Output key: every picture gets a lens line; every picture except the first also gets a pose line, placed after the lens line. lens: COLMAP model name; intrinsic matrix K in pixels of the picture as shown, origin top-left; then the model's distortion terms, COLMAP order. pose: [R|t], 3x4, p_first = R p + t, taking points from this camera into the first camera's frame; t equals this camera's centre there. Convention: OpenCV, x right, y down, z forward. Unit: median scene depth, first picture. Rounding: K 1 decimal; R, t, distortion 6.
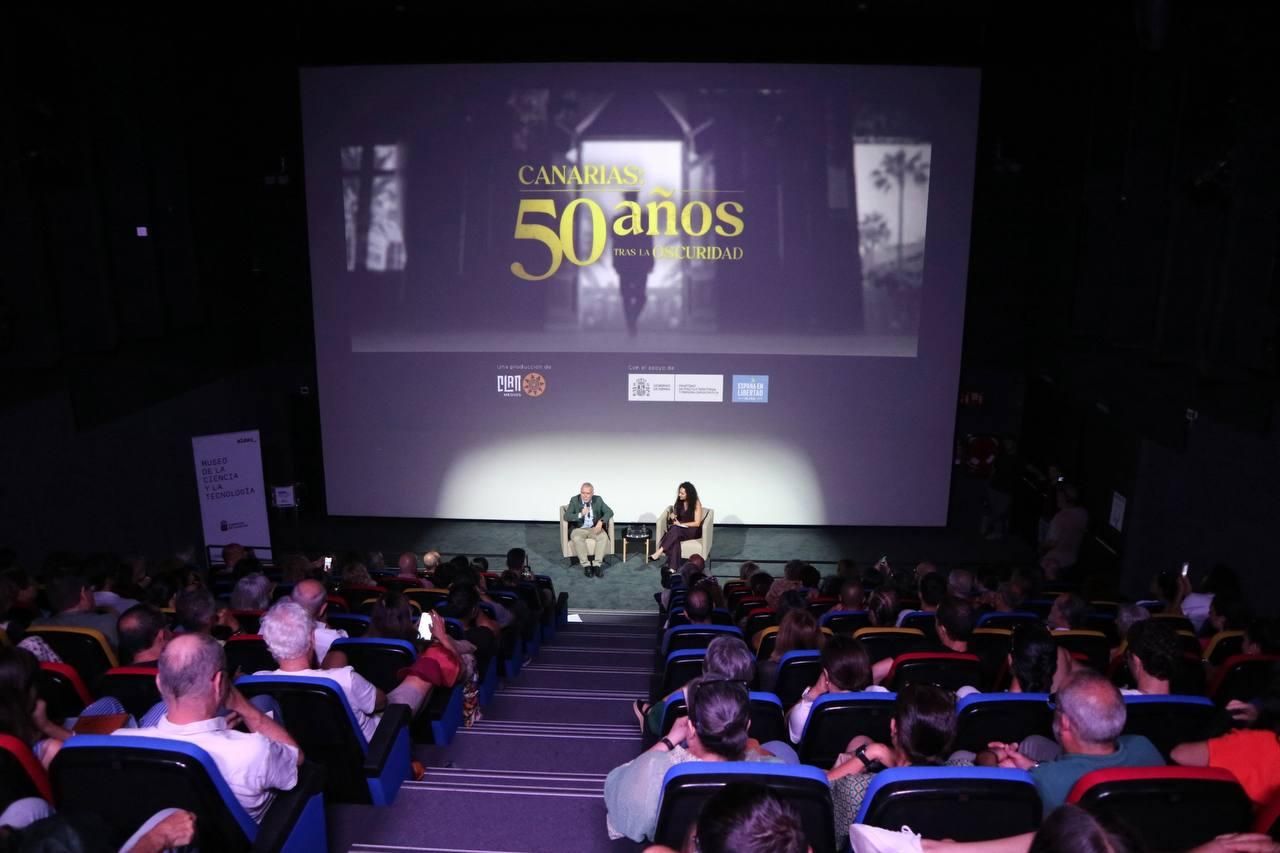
lens RADIAL K [[884.2, 0, 640.0], [0, 884.2, 426.5], [0, 0, 1]] dist [-0.121416, 0.089966]
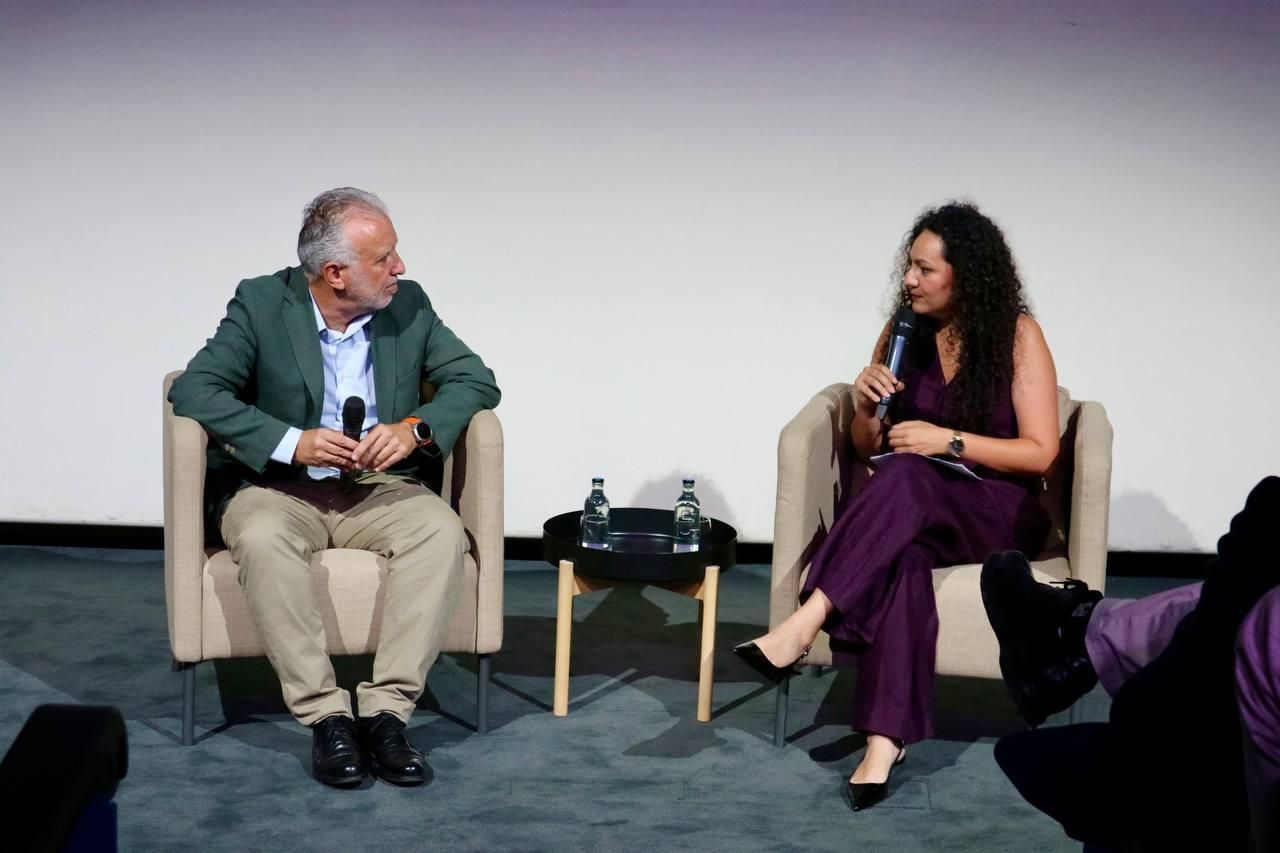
lens RADIAL K [[2787.8, 0, 640.0], [0, 2787.8, 426.5], [0, 0, 1]] dist [-0.113212, -0.295107]
pose [[0.998378, 0.015905, 0.054660, -0.032244], [-0.013010, 0.998515, -0.052907, 0.130733], [-0.055421, 0.052111, 0.997102, 0.504895]]
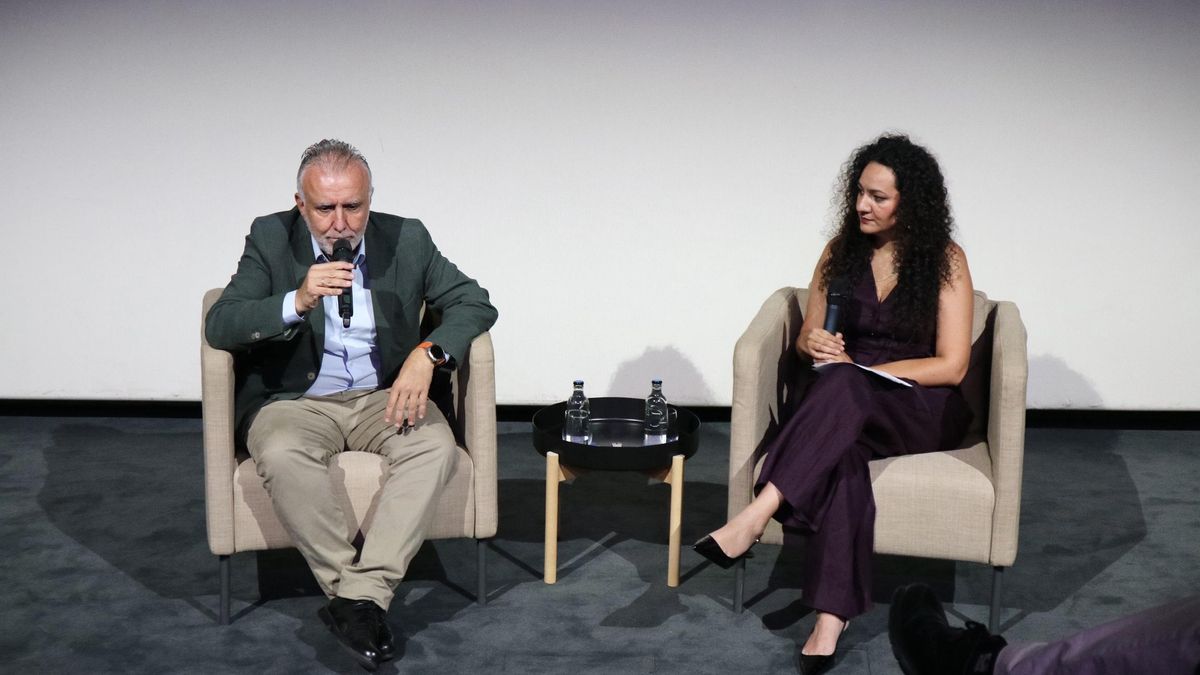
lens RADIAL K [[2055.4, 0, 600.0], [0, 2055.4, 337.5], [0, 0, 1]] dist [0.043509, 0.202181]
pose [[0.999385, -0.002383, 0.034980, -0.022597], [0.001981, 0.999932, 0.011507, 0.099201], [-0.035005, -0.011430, 0.999322, 0.578448]]
